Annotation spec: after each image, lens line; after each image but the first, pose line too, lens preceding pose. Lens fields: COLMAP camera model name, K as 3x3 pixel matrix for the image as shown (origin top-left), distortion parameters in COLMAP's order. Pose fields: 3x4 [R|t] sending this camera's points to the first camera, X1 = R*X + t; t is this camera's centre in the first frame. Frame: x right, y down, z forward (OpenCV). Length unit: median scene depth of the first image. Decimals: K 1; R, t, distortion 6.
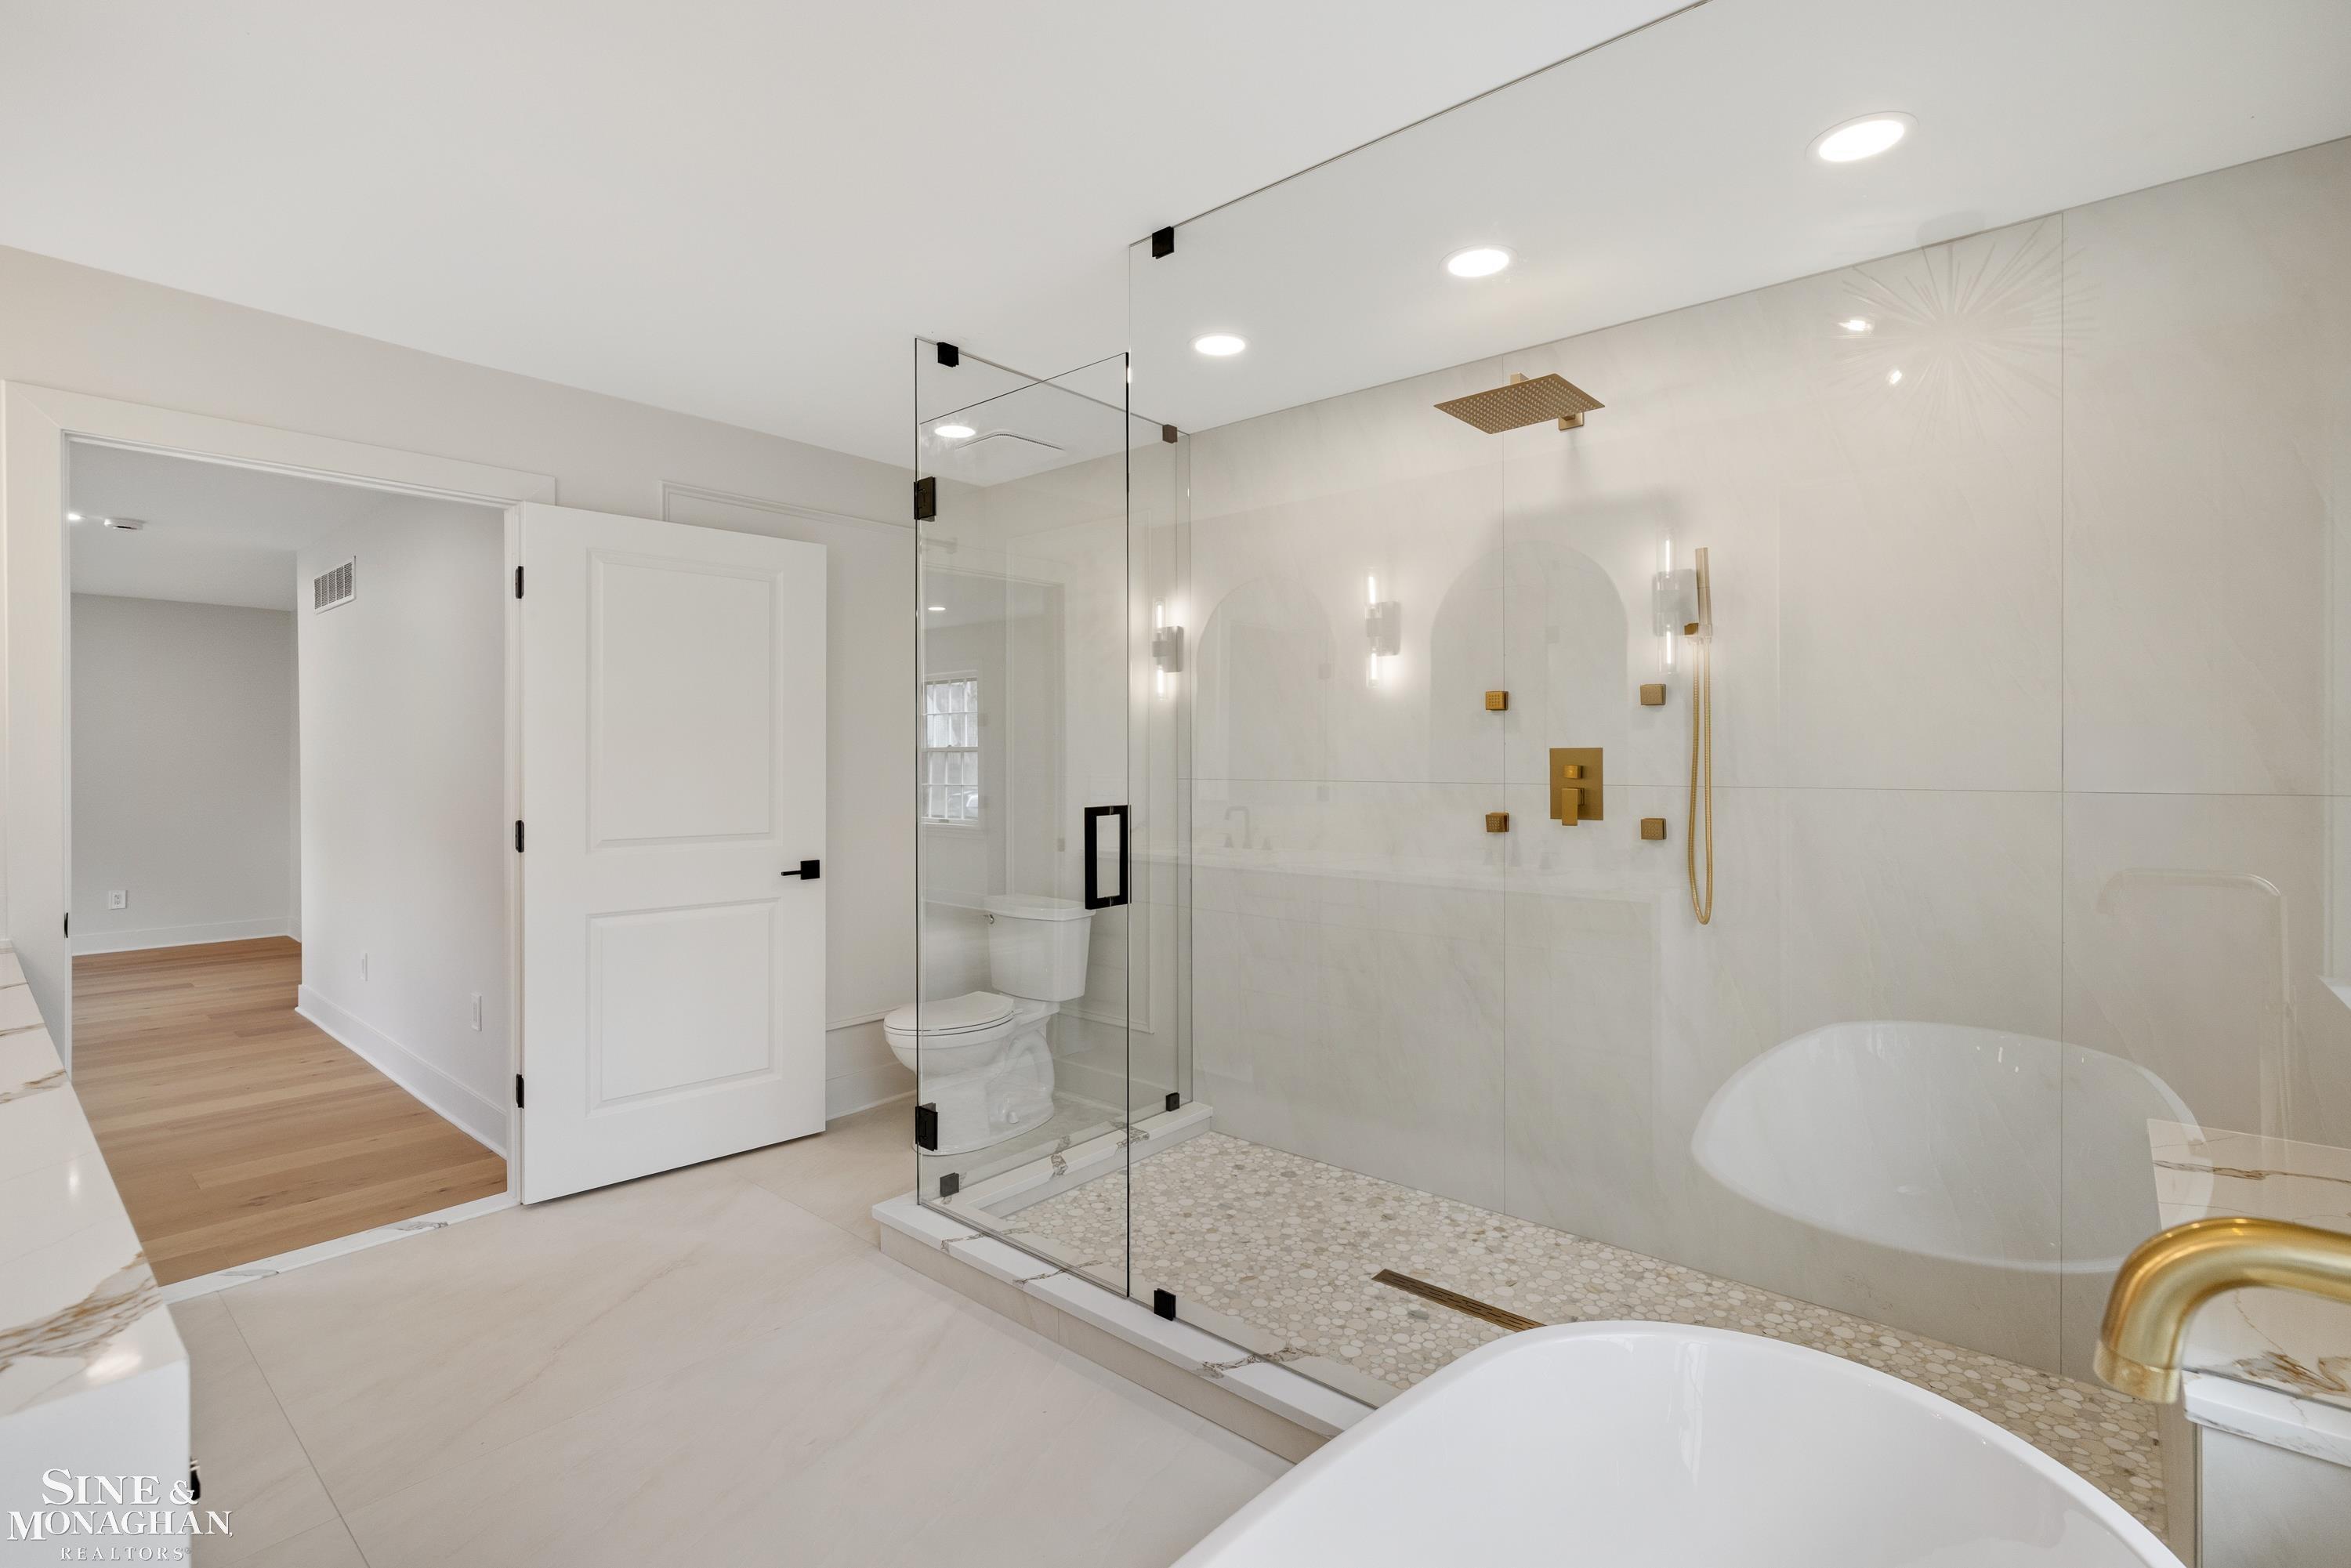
lens RADIAL K [[1053.7, 0, 1175.5], [0, 1053.7, 784.0], [0, 0, 1]] dist [-0.001010, -0.000111]
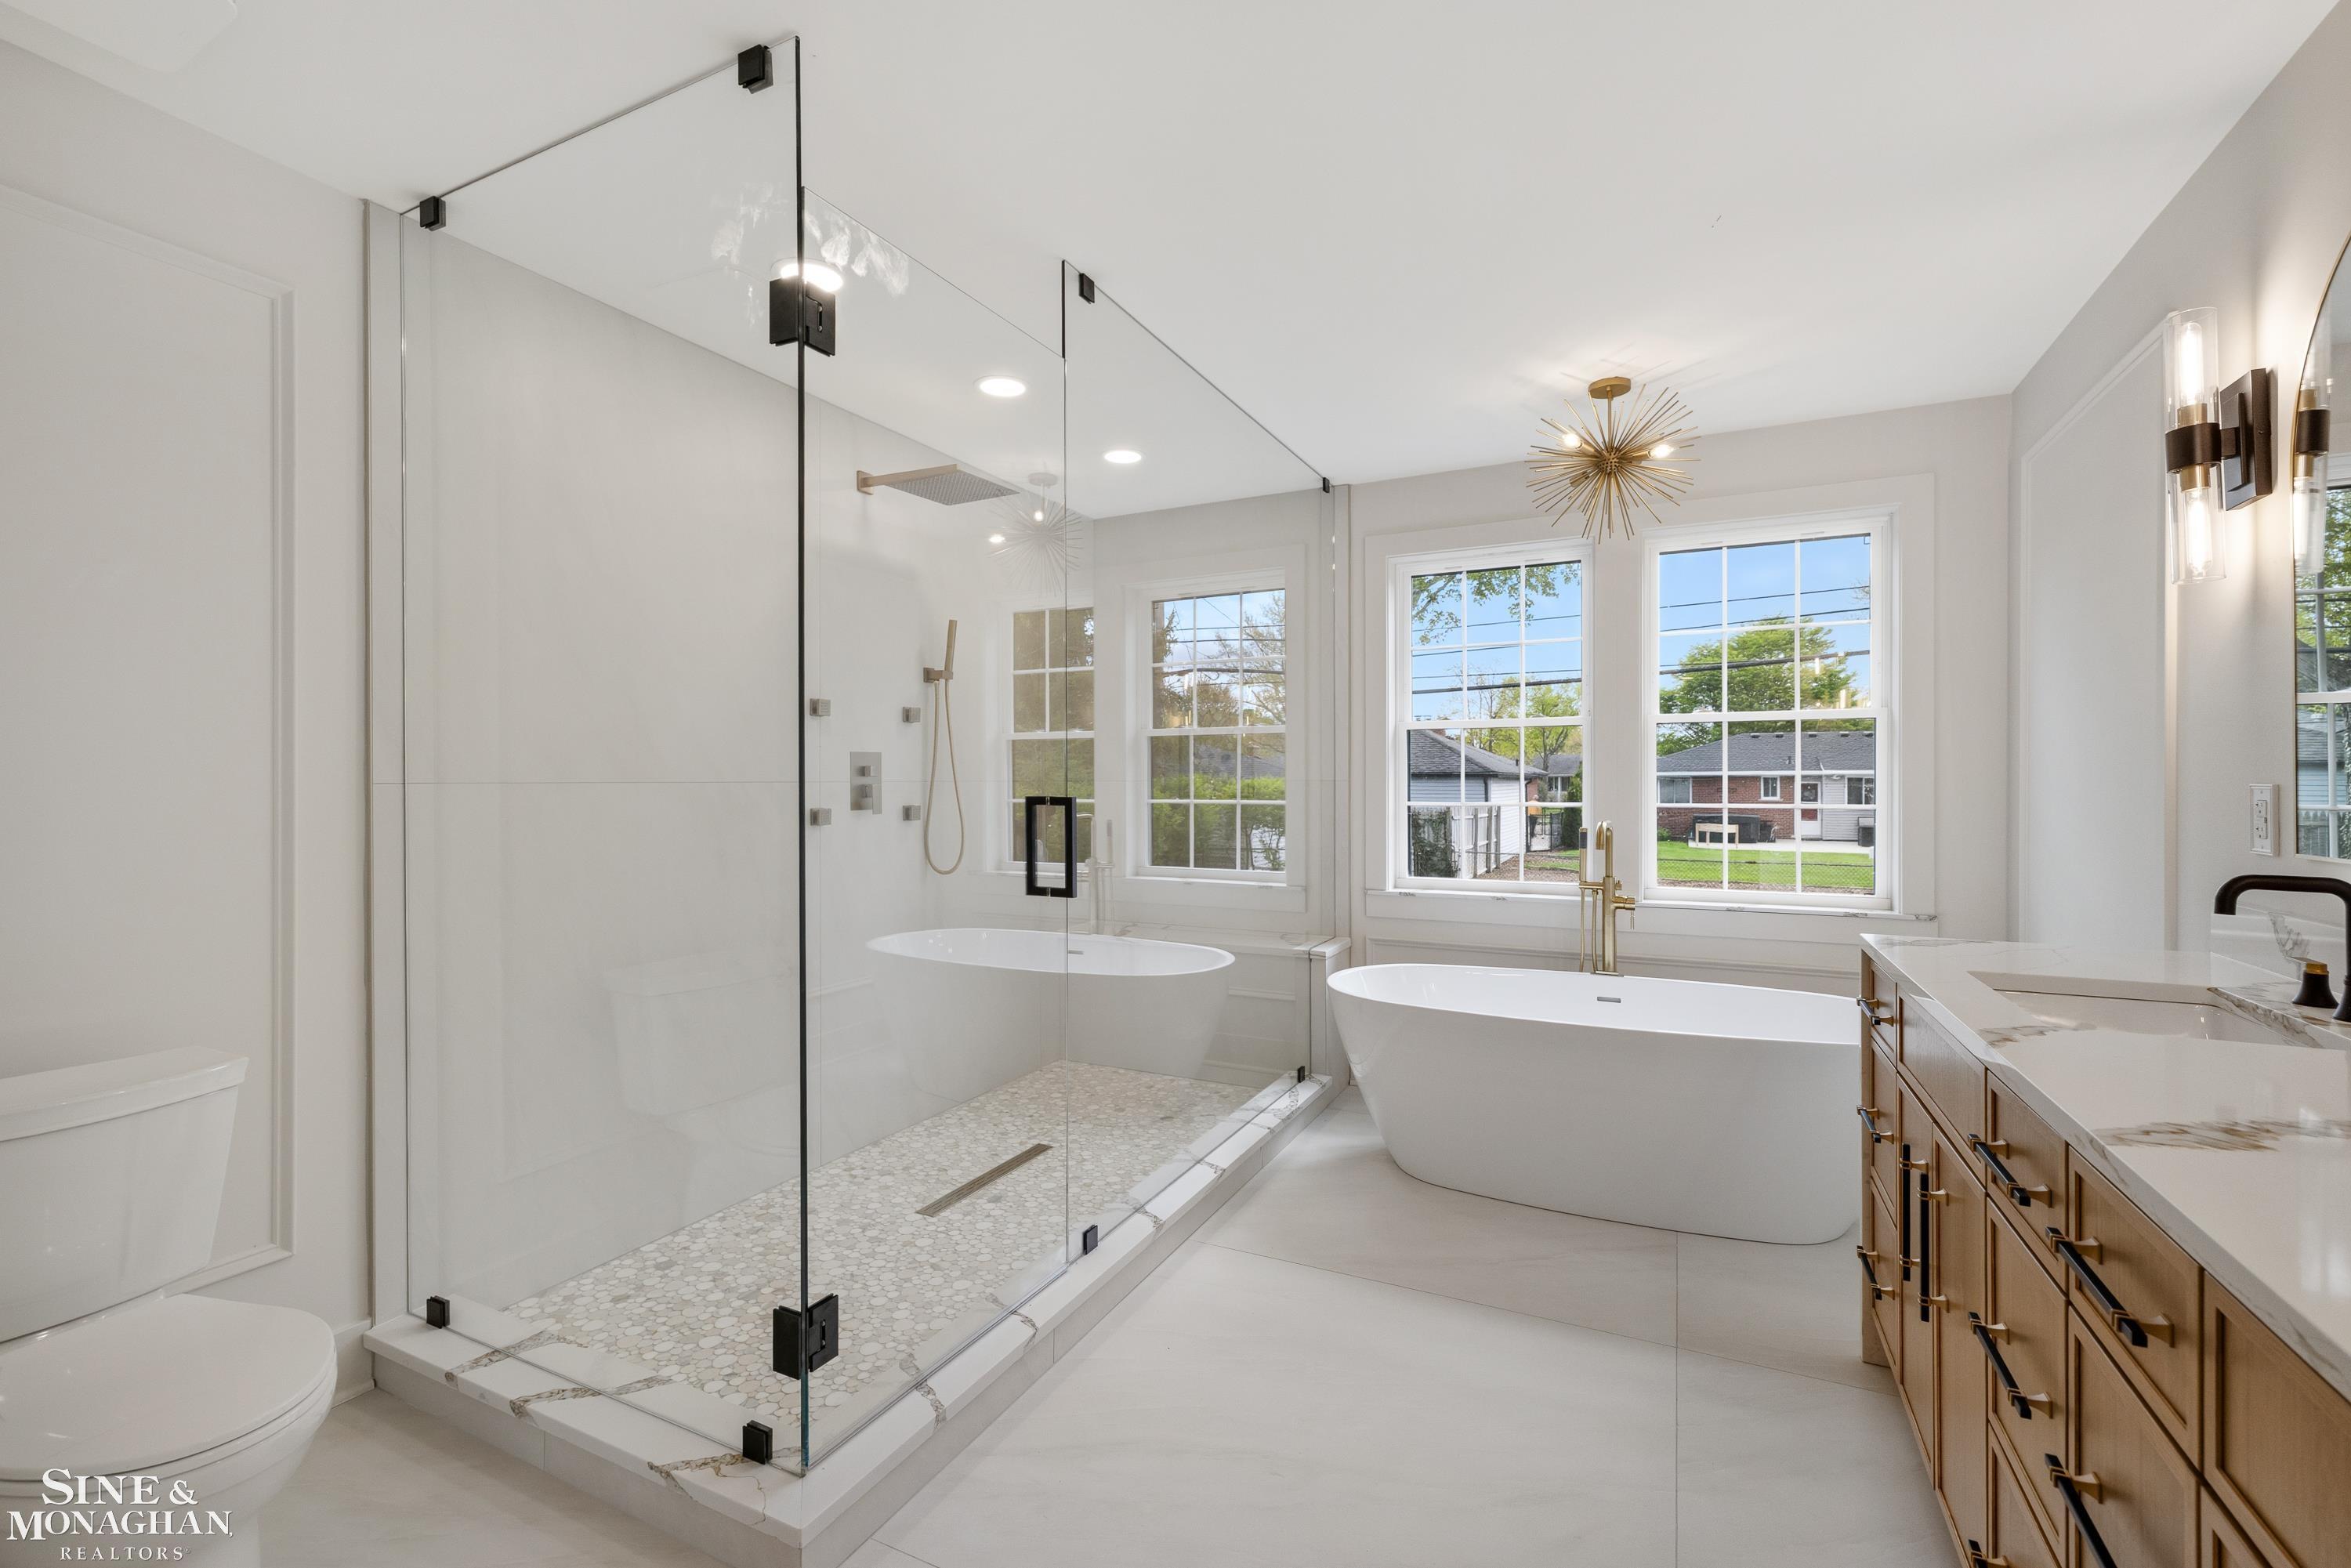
lens RADIAL K [[1012.9, 0, 1183.1], [0, 1012.9, 779.6], [0, 0, 1]] dist [0.000532, -0.000306]
pose [[-0.244085, -0.000387, 0.969754, -0.910669], [0.016874, 0.999847, 0.004646, -0.000270], [-0.969607, 0.017498, -0.244041, 0.973367]]
